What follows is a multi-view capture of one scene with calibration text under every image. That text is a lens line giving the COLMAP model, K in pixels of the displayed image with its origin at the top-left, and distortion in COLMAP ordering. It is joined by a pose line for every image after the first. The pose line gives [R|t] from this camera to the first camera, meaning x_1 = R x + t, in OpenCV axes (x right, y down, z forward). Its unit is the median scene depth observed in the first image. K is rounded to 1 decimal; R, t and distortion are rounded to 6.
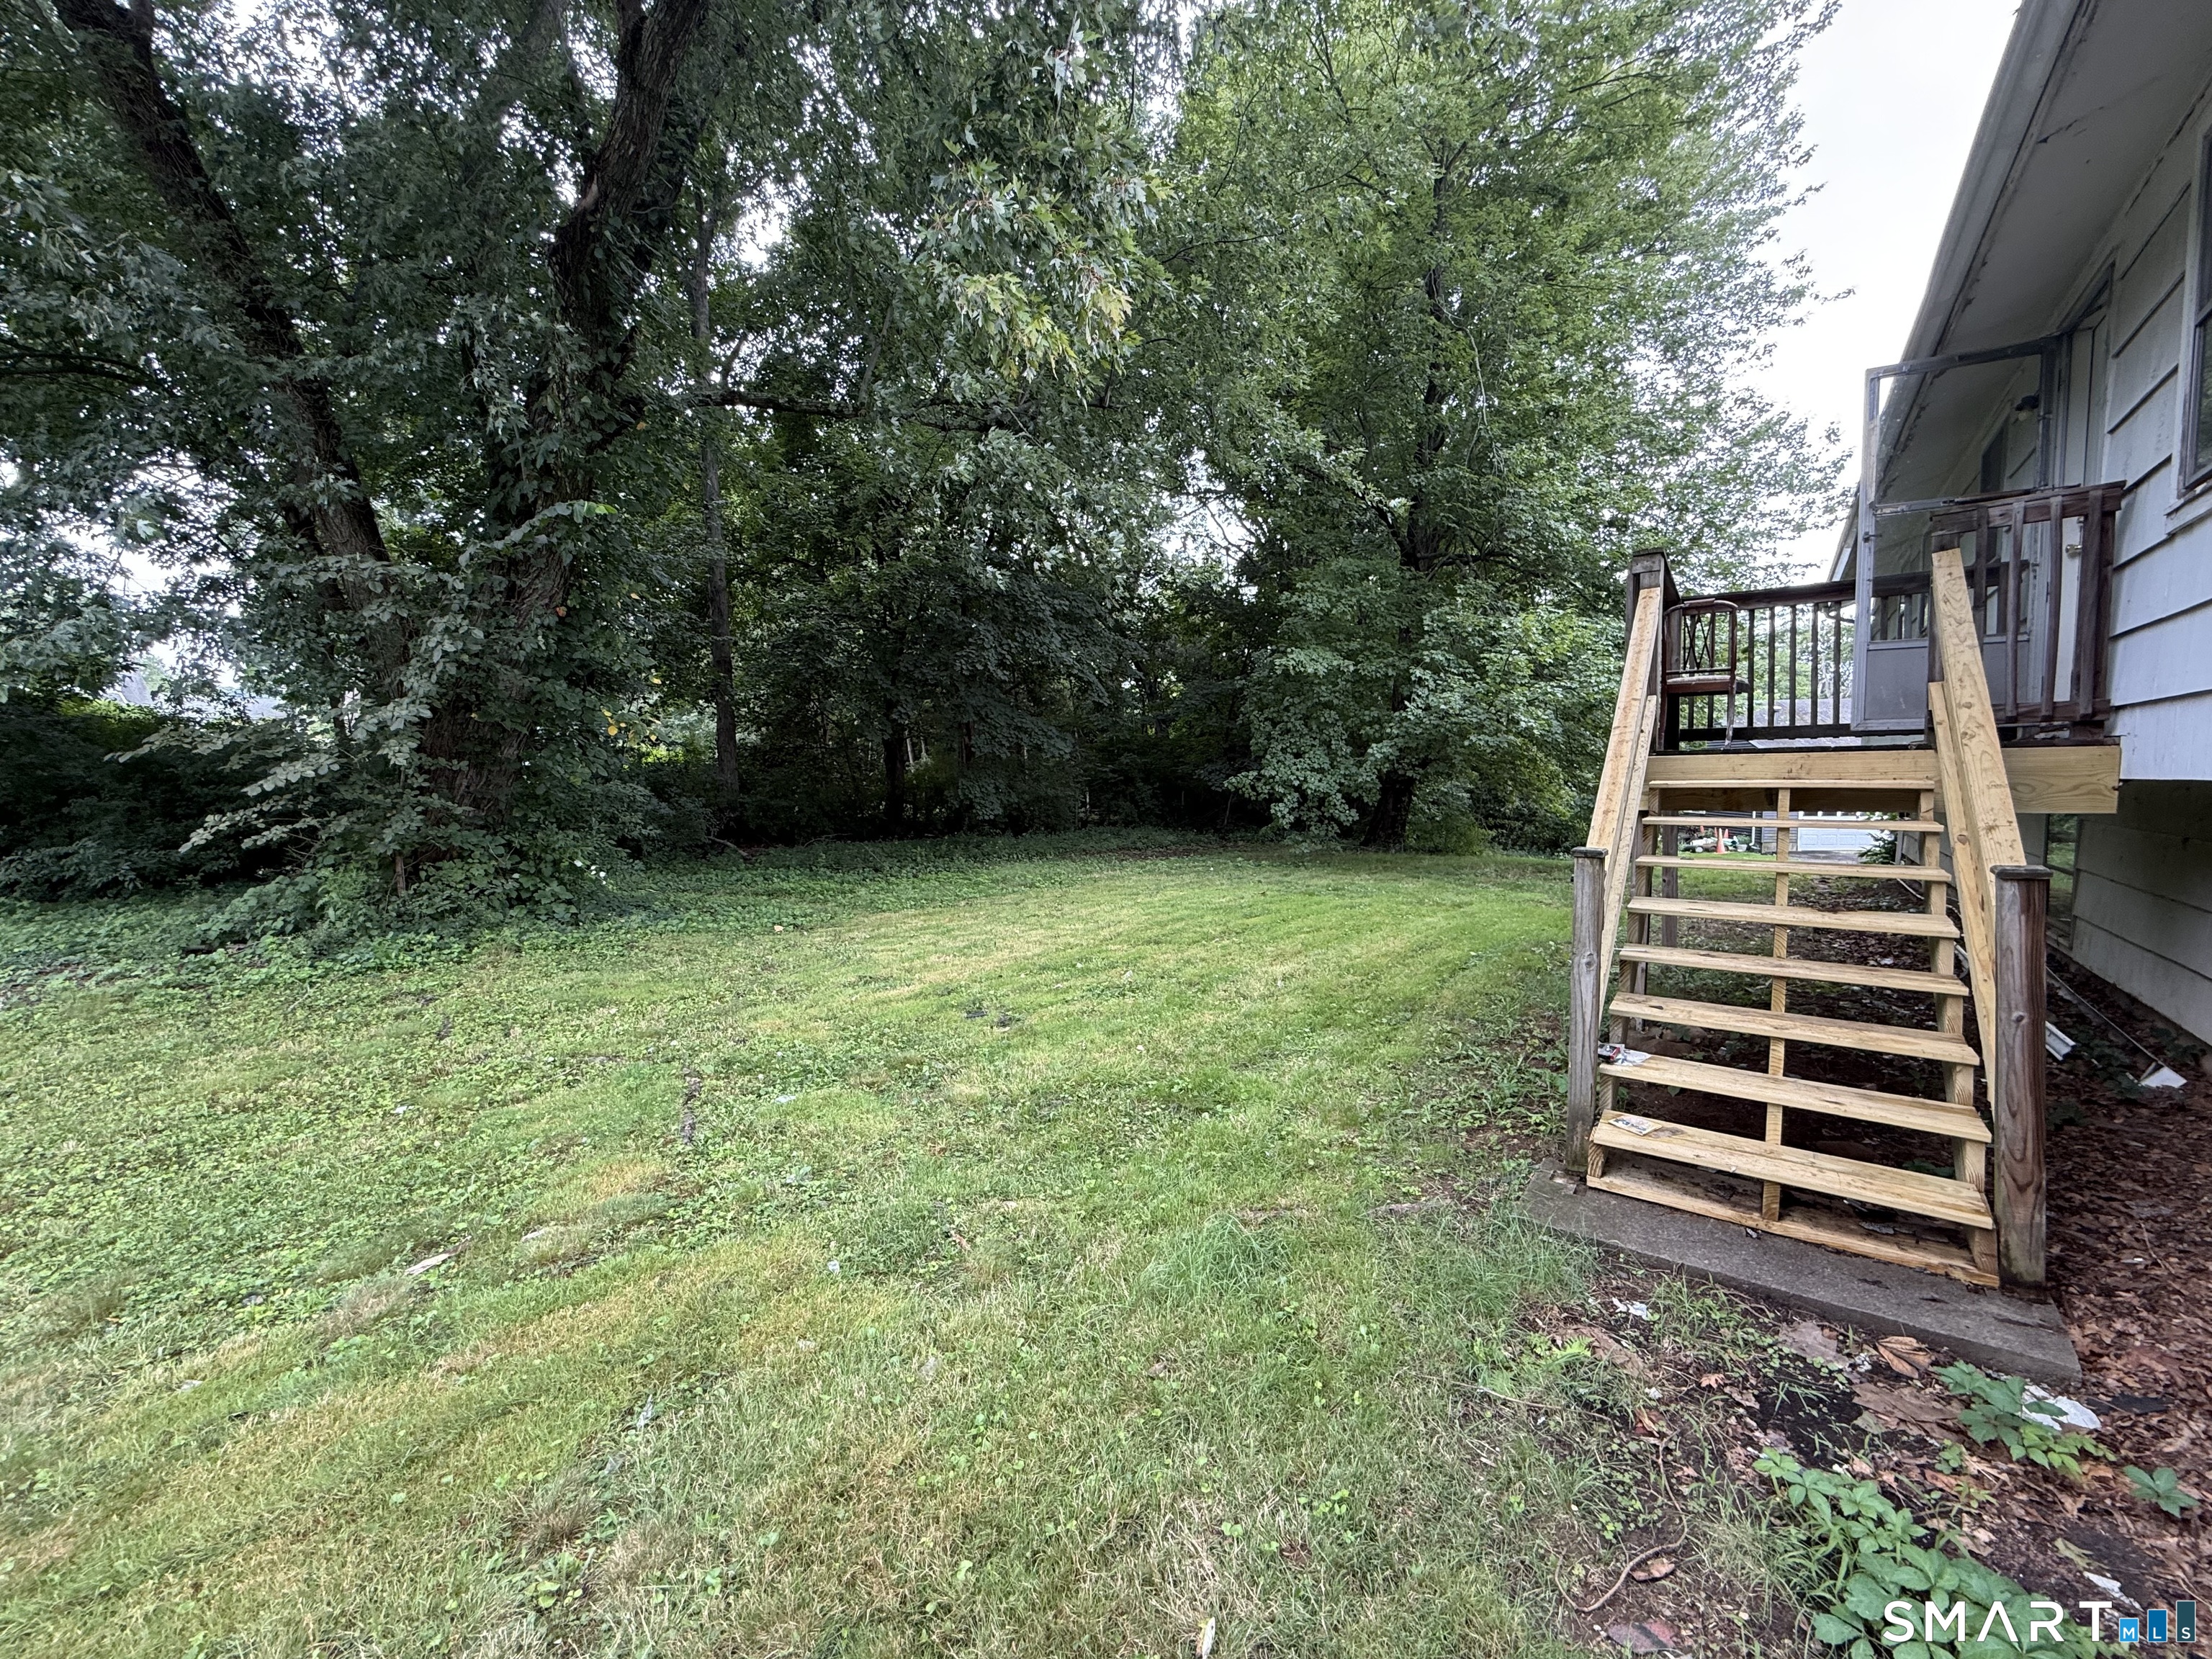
lens RADIAL K [[891.4, 0, 1091.2], [0, 891.4, 831.3], [0, 0, 1]] dist [-0.001896, 0.000671]
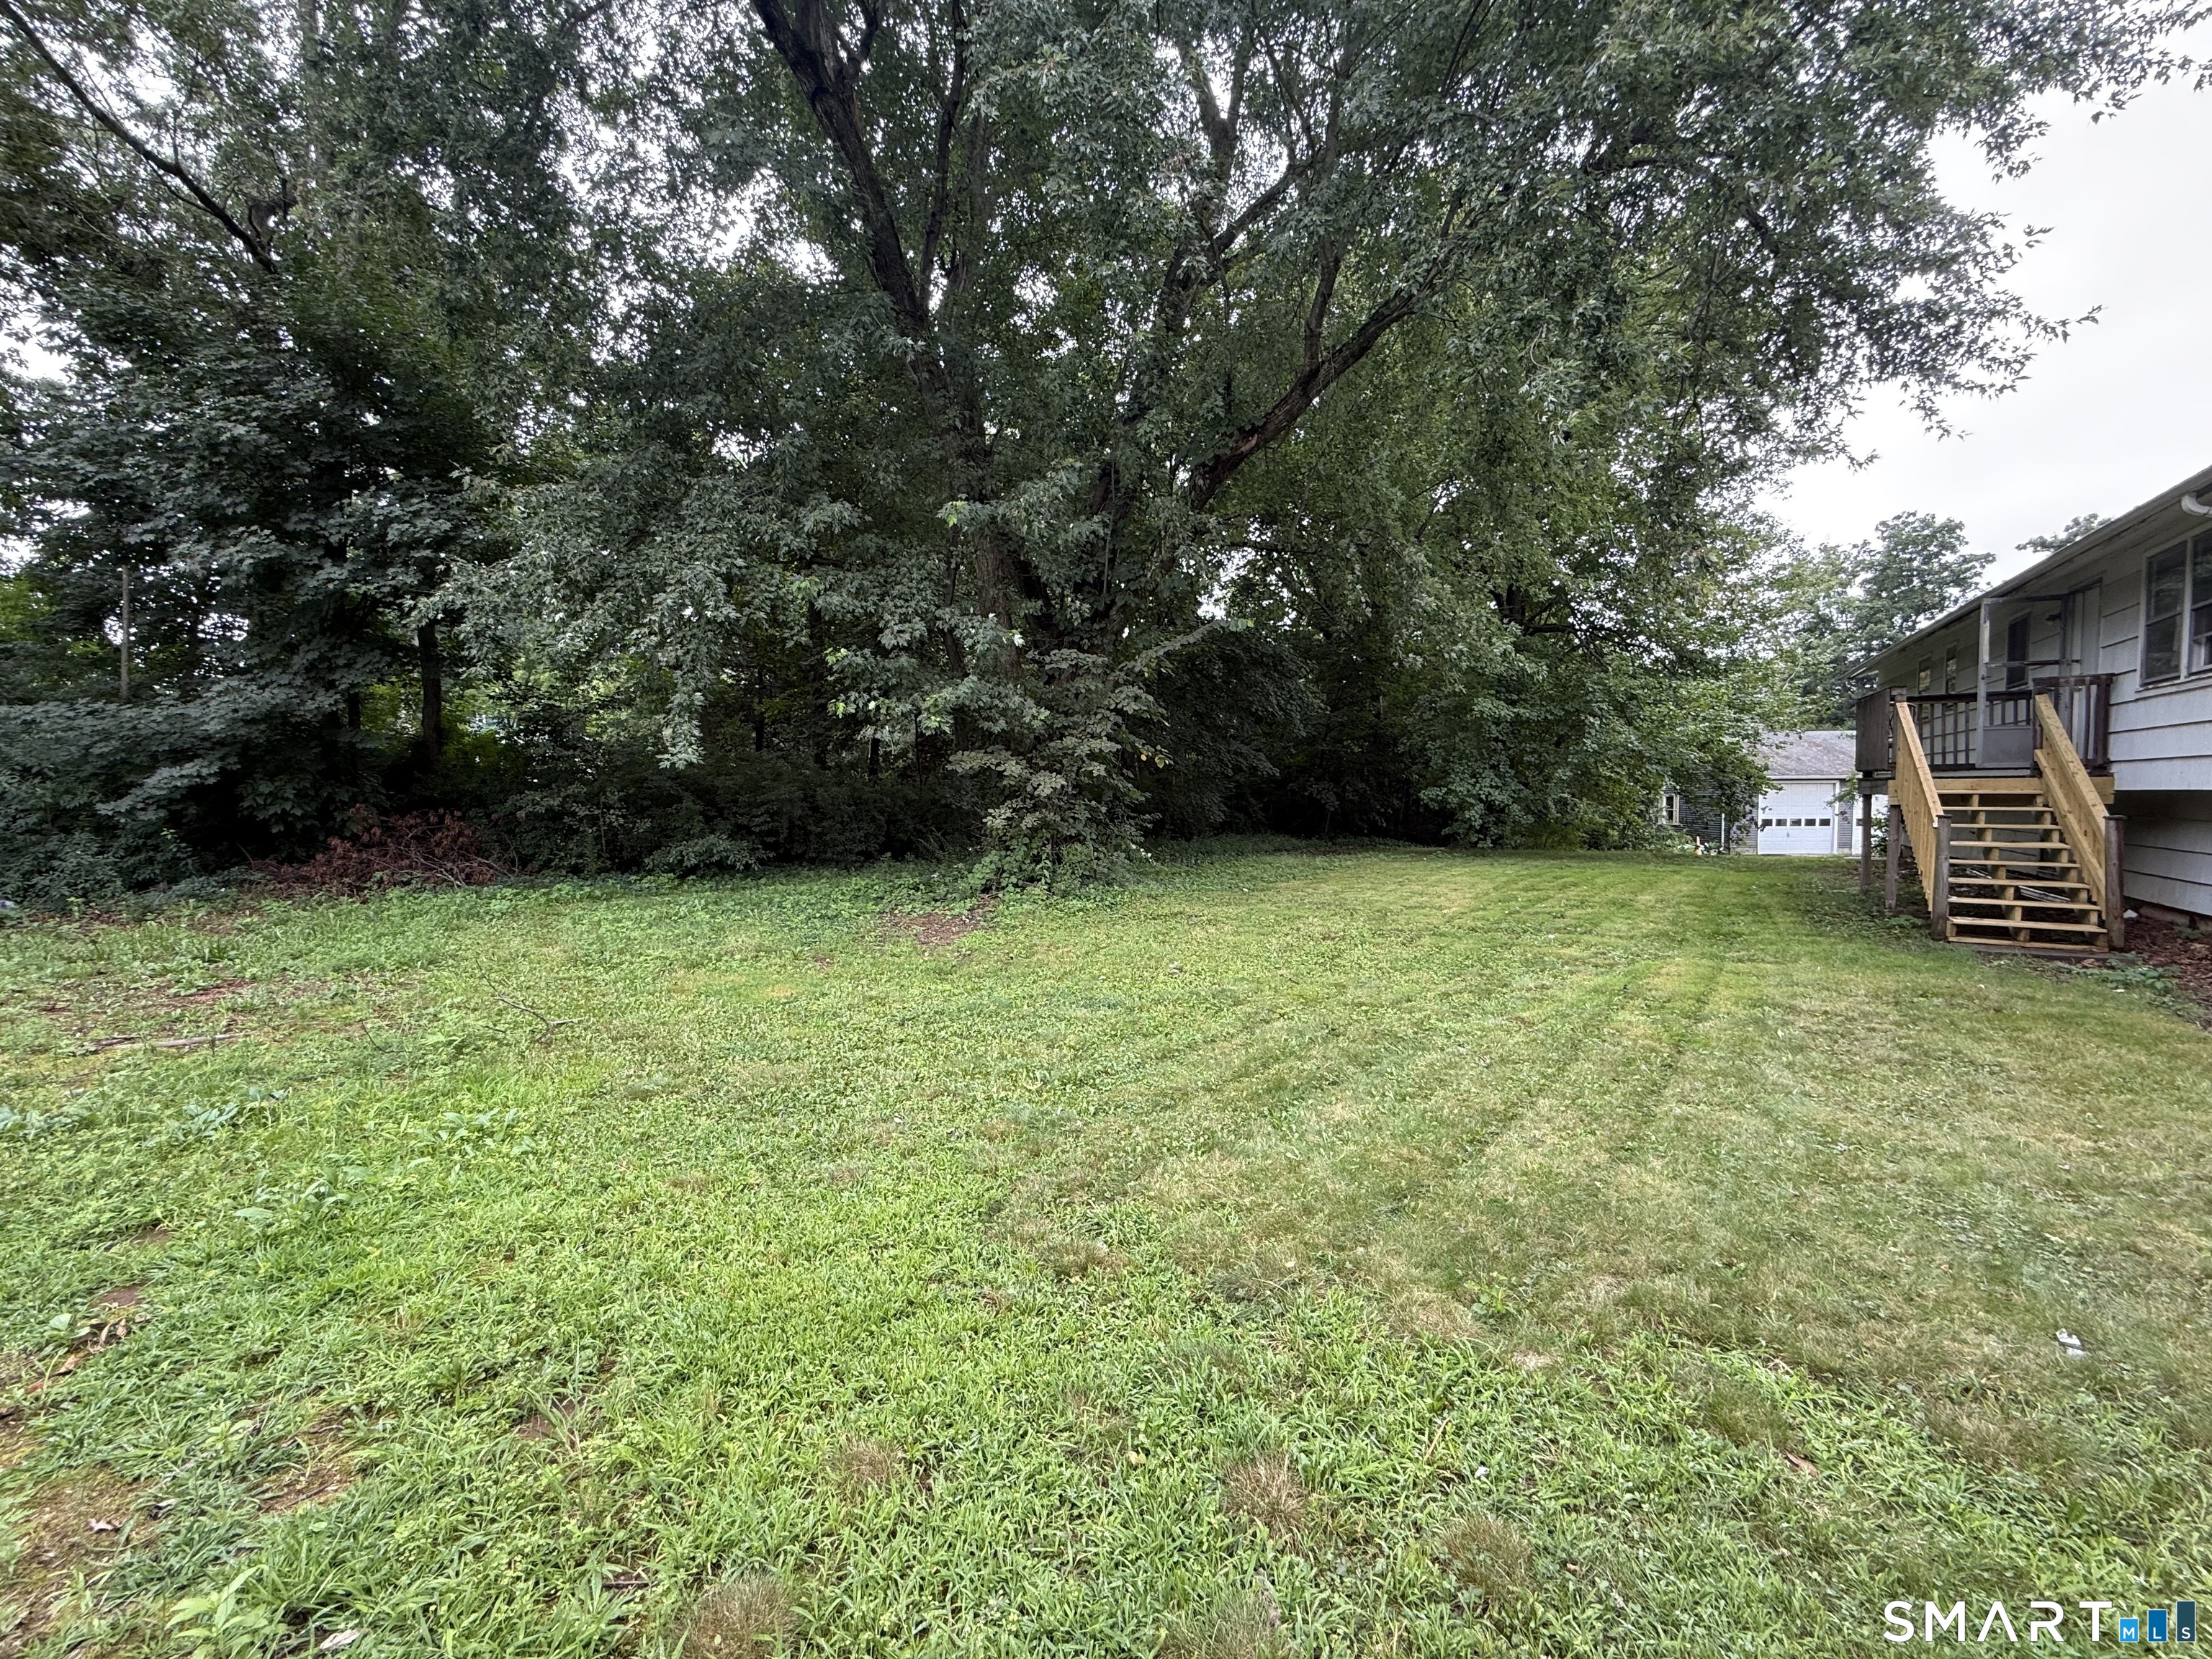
lens RADIAL K [[891.4, 0, 1091.2], [0, 891.4, 831.3], [0, 0, 1]] dist [-0.001896, 0.000671]
pose [[0.995190, 0.004032, 0.097881, -1.896903], [-0.002112, 0.999803, -0.019712, 0.110005], [-0.097942, 0.019411, 0.995003, -1.177617]]
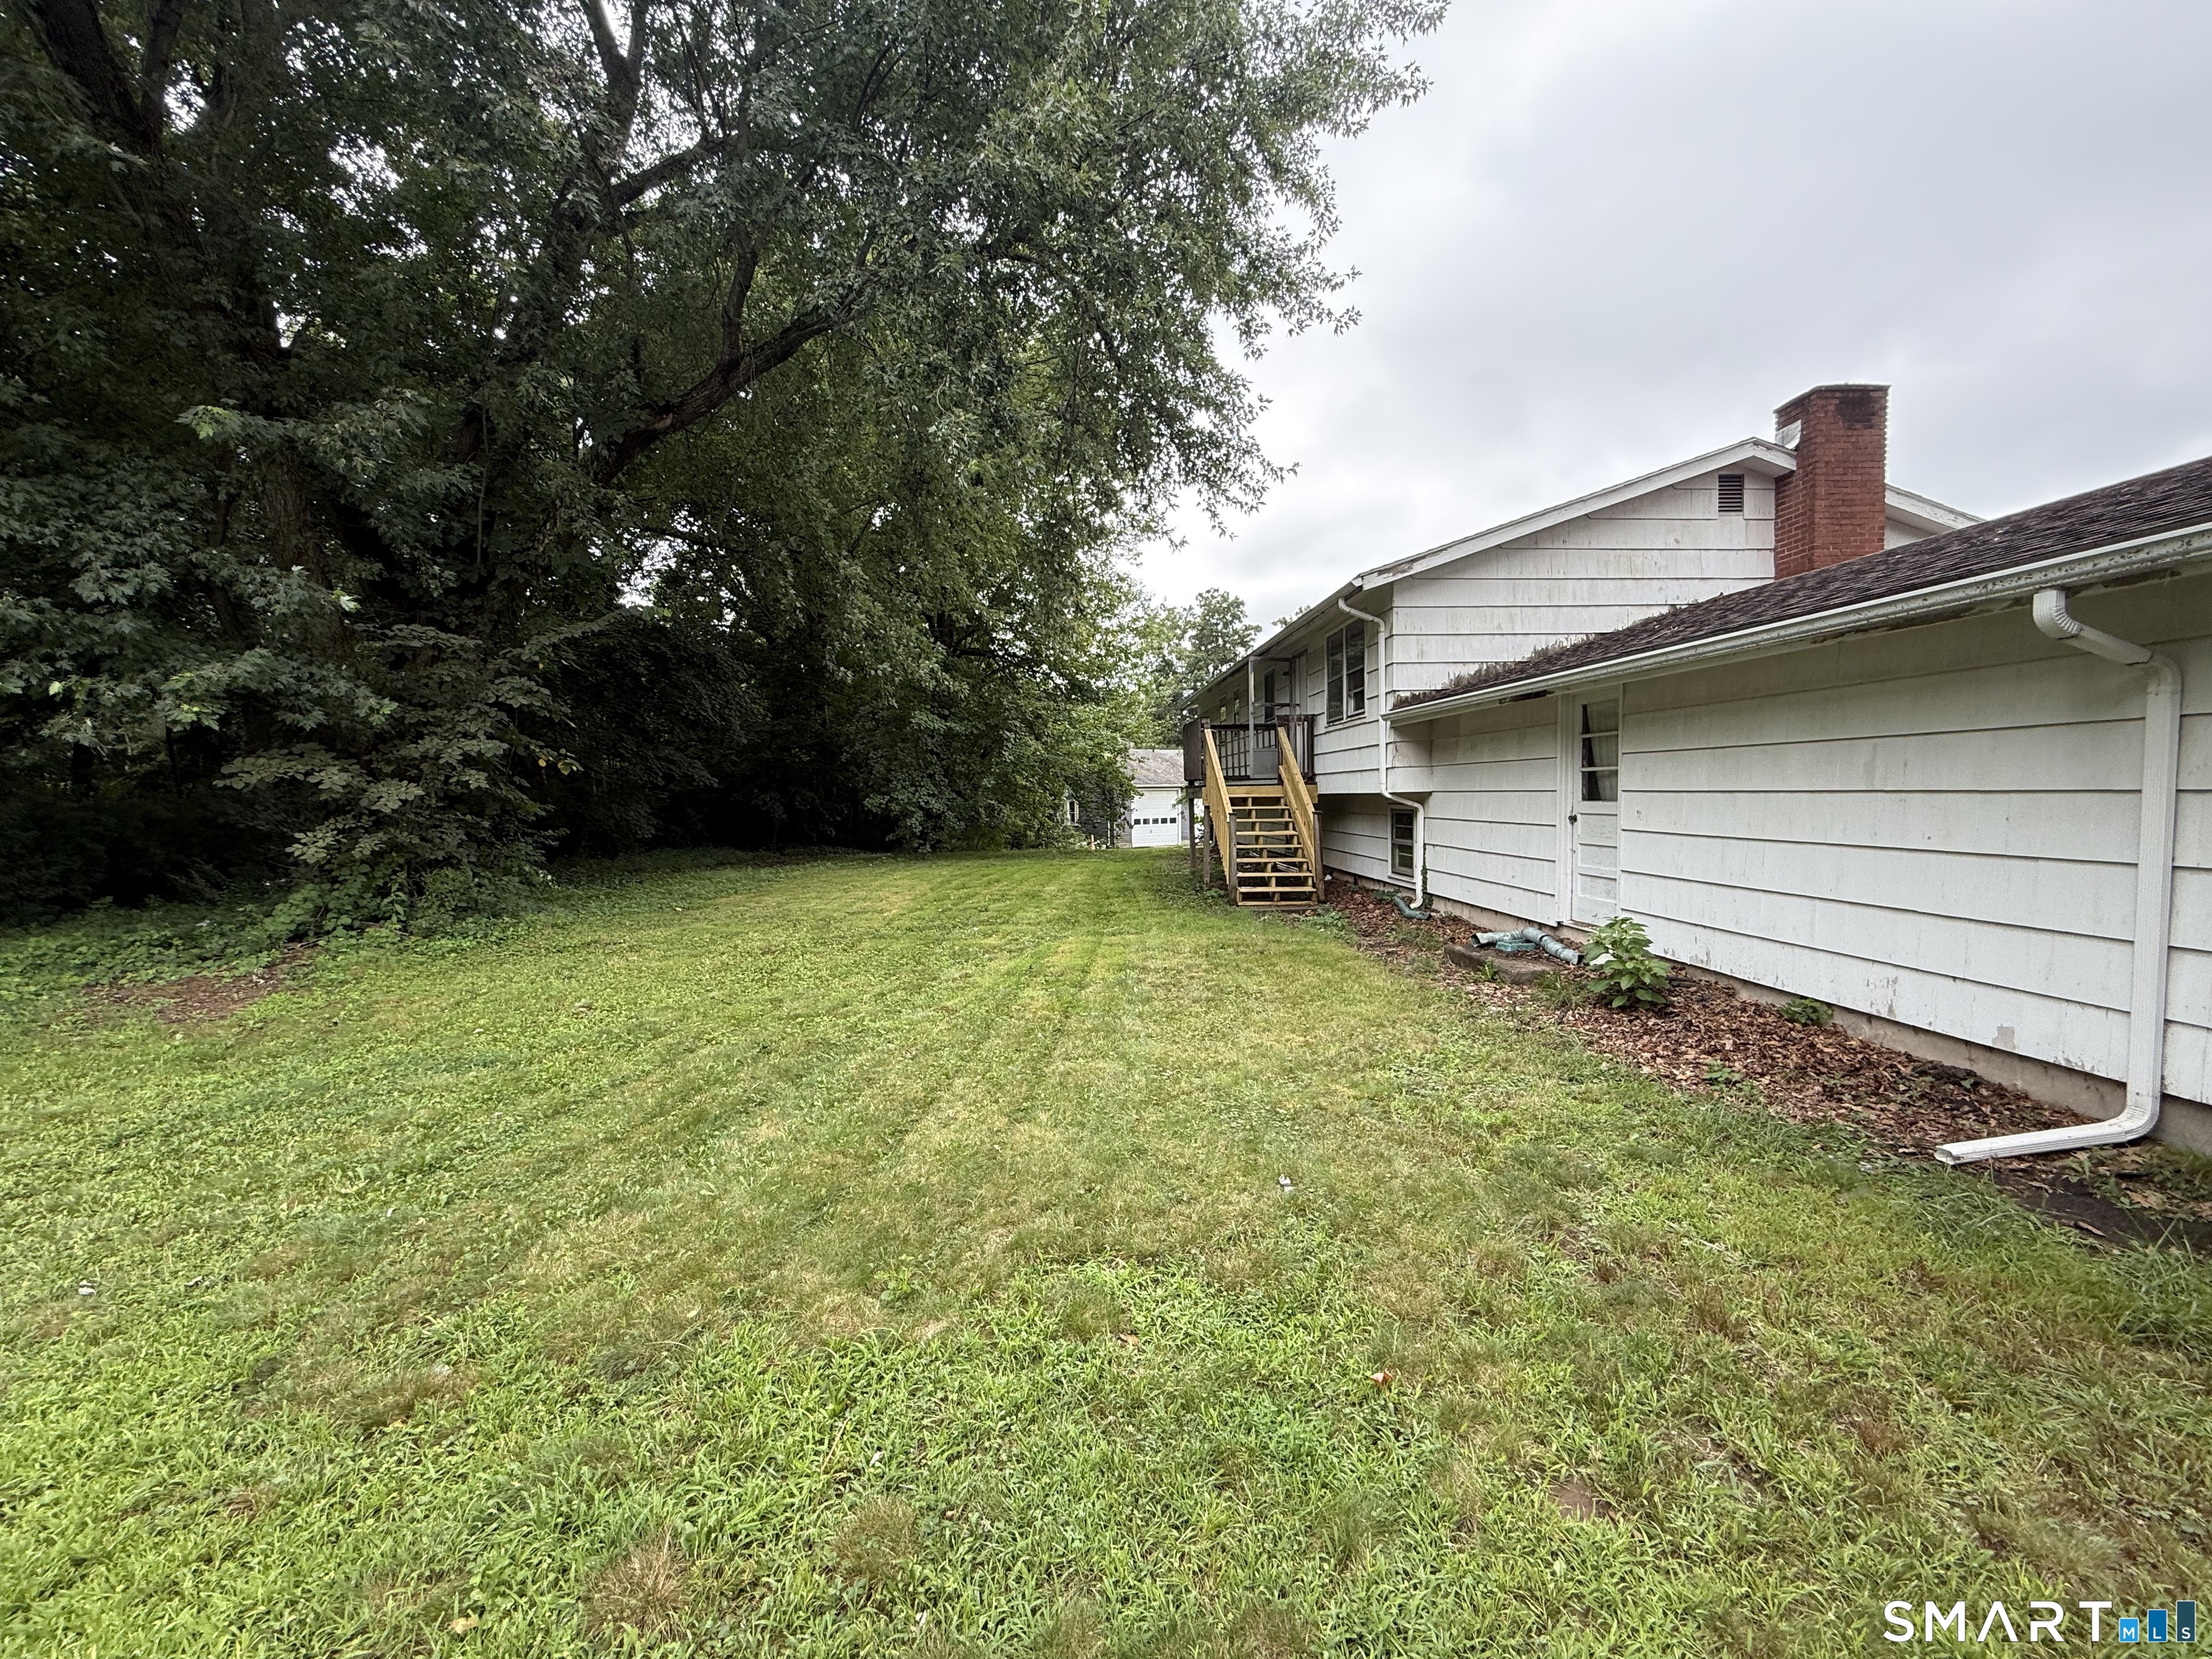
lens RADIAL K [[889.9, 0, 1106.0], [0, 889.9, 829.5], [0, 0, 1]] dist [-0.000696, -0.000239]
pose [[0.759877, -0.022761, 0.649668, -1.847259], [0.045427, 0.998803, -0.018141, 0.112503], [-0.648478, 0.043297, 0.760001, -1.187753]]
